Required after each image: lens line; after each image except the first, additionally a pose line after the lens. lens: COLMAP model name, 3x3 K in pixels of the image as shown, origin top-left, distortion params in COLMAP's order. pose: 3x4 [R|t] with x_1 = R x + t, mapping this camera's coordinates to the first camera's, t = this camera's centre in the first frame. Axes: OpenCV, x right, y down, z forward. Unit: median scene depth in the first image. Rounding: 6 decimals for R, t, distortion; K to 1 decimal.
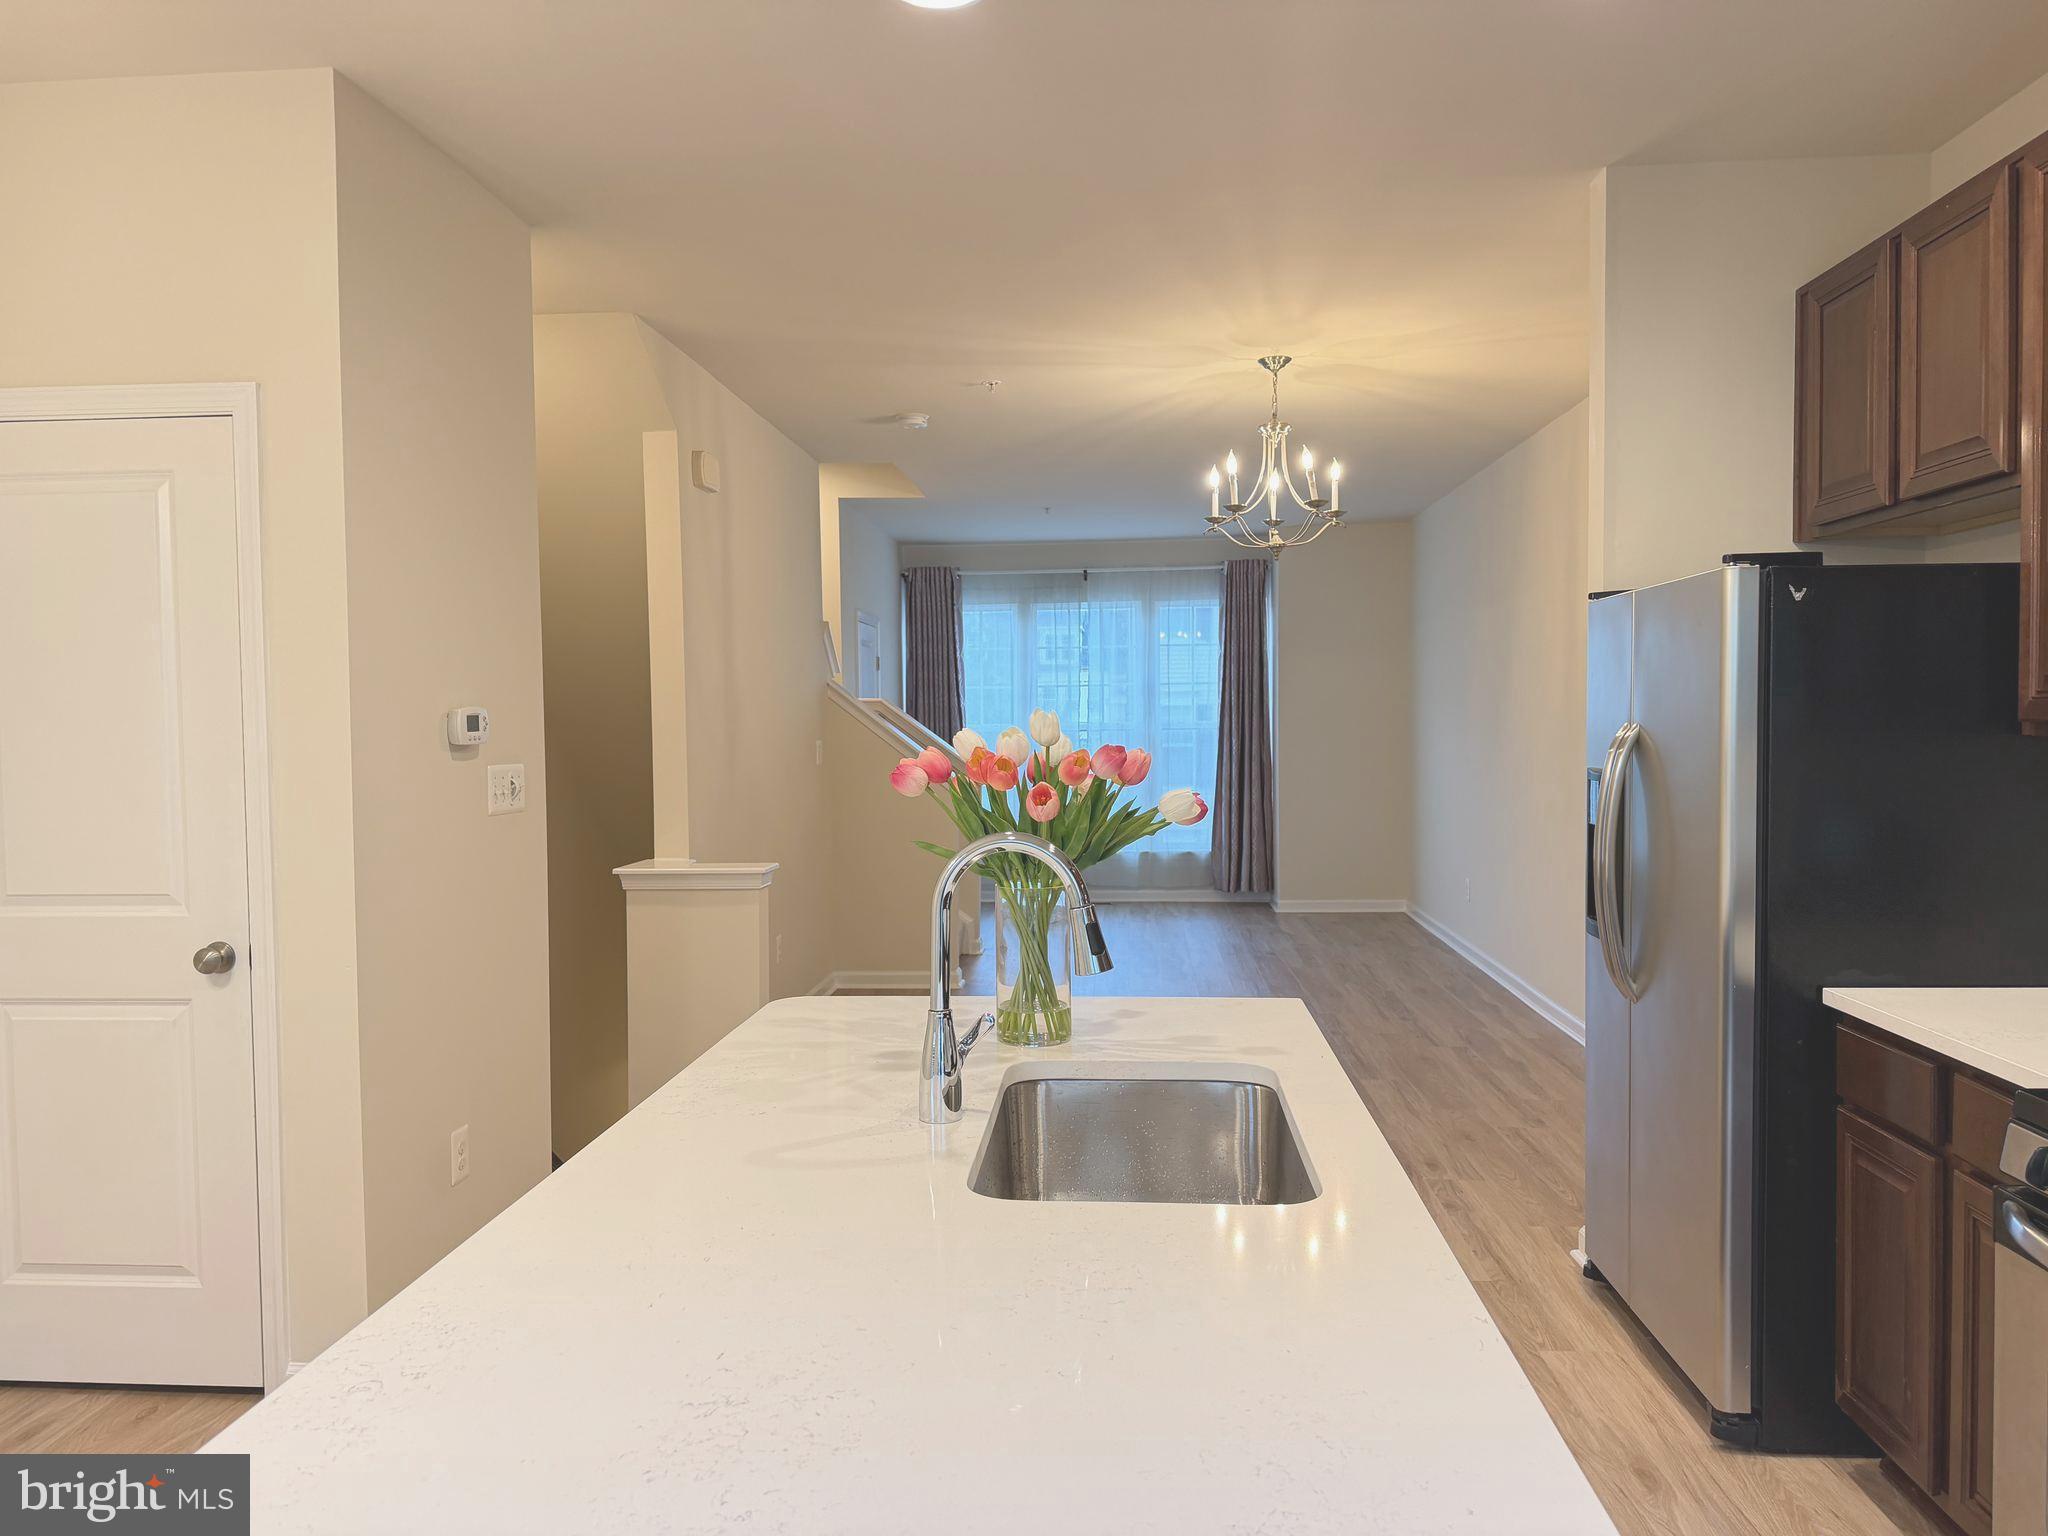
lens RADIAL K [[1428.7, 0, 1023.9], [0, 1428.7, 775.9], [0, 0, 1]] dist [0.117131, -0.148371]
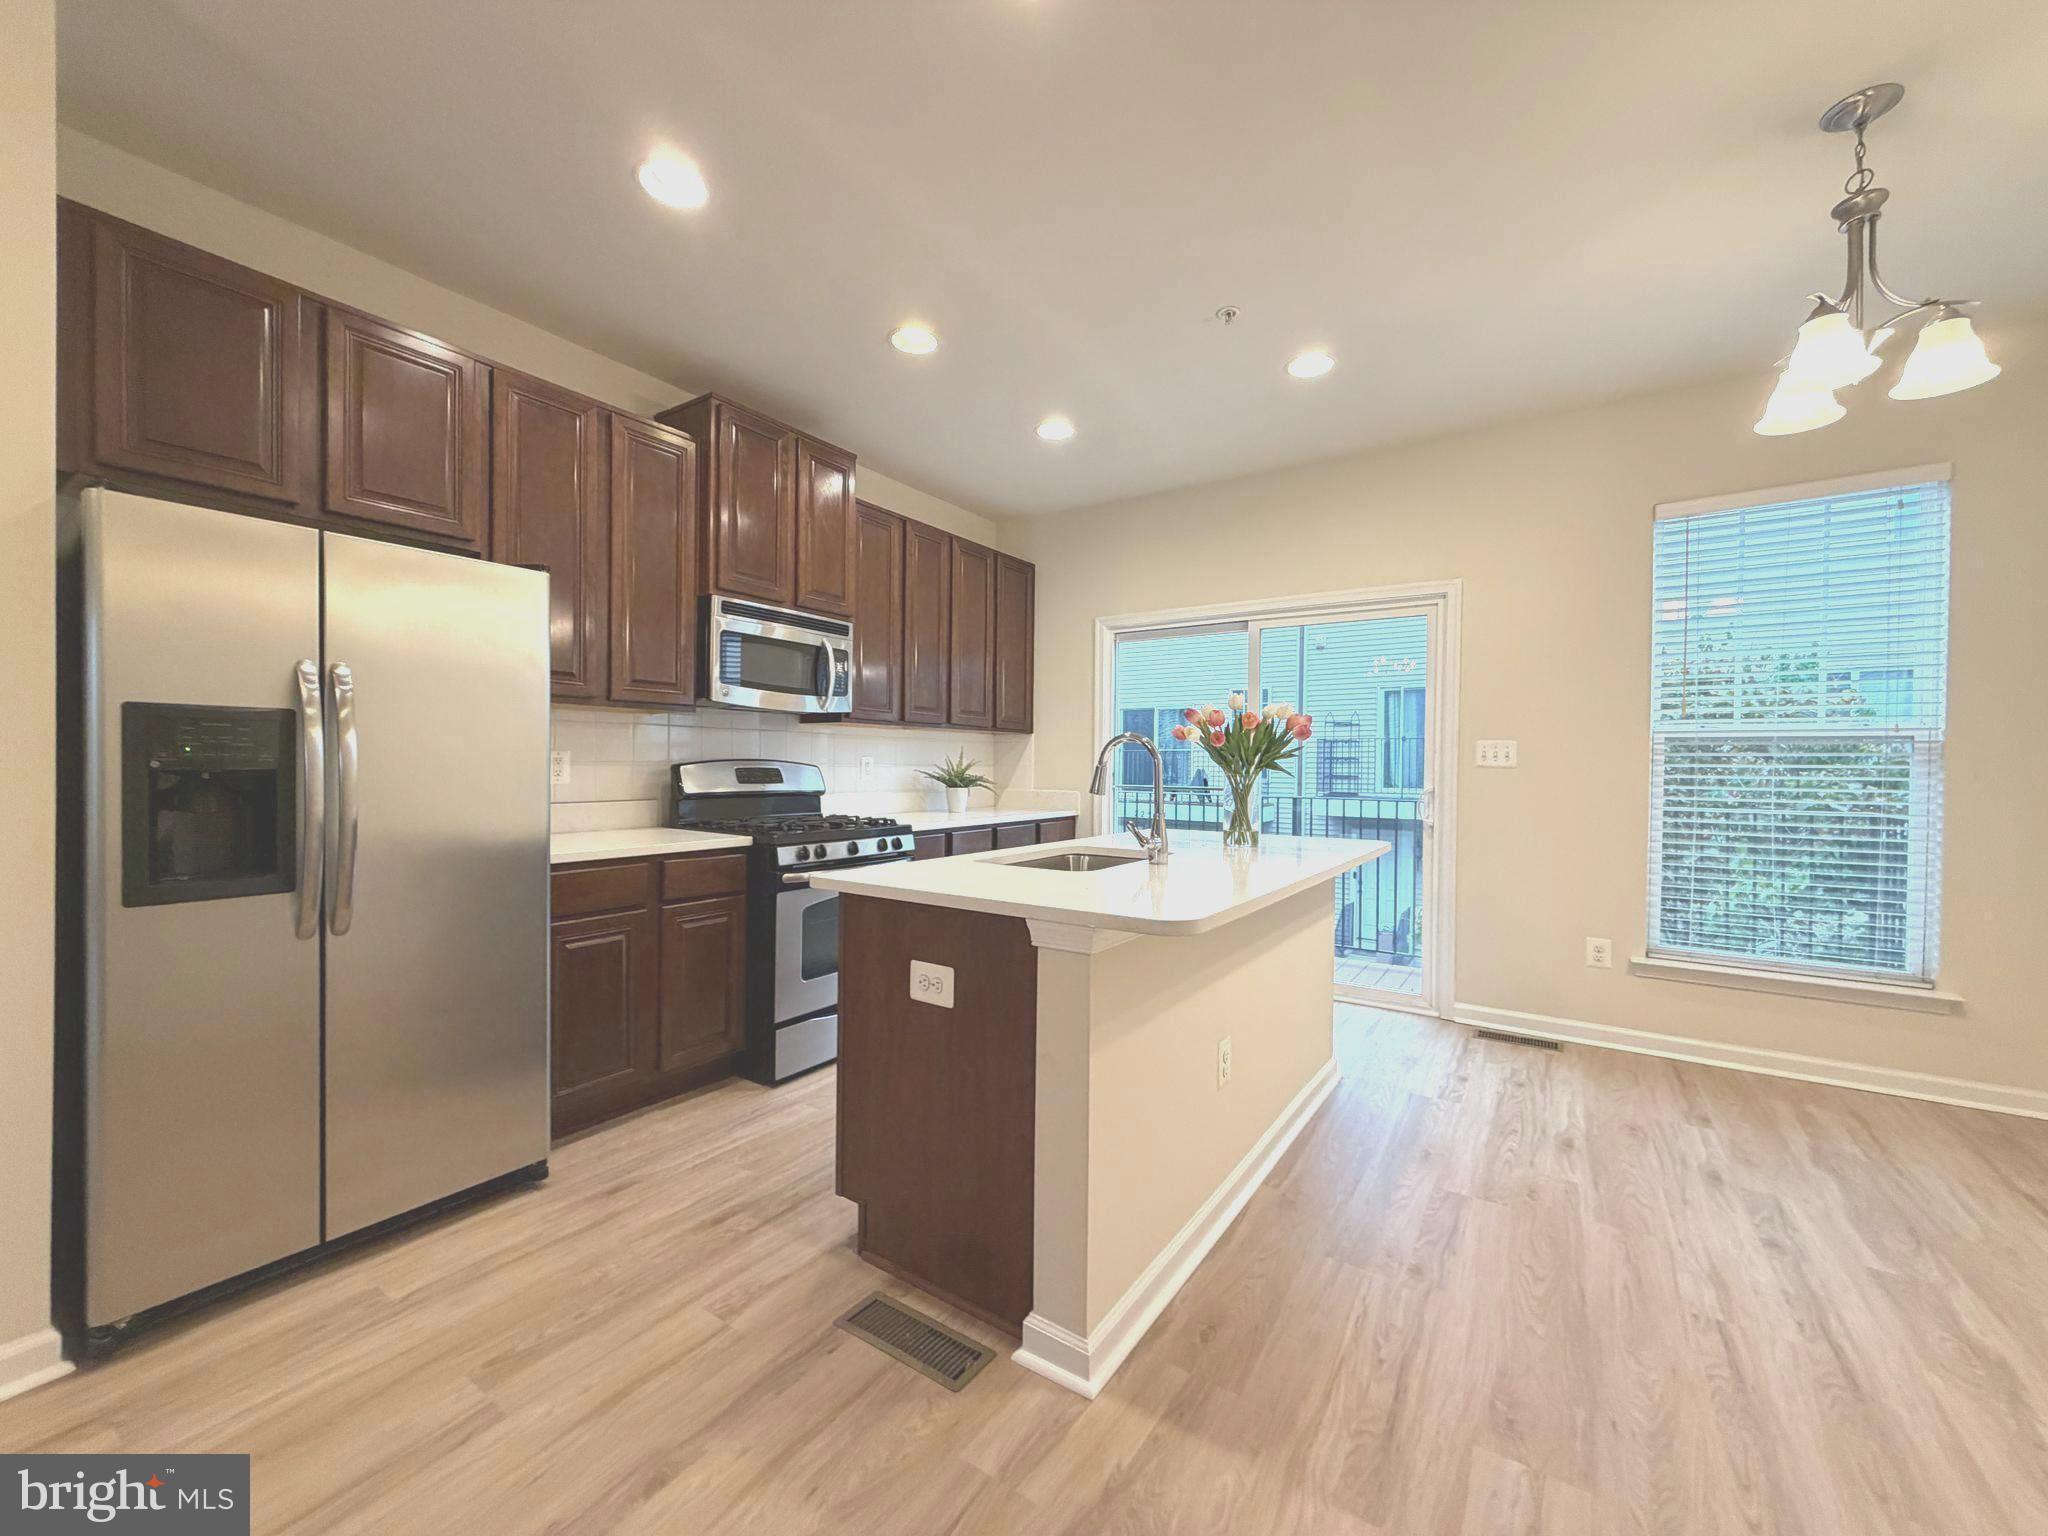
lens RADIAL K [[817.1, 0, 1017.8], [0, 817.1, 773.2], [0, 0, 1]] dist [-0.000784, 0.000514]
pose [[-0.865258, -0.003146, 0.501317, -0.183585], [0.019275, 0.999032, 0.039537, 0.018221], [-0.500956, 0.043873, -0.864360, 0.810235]]
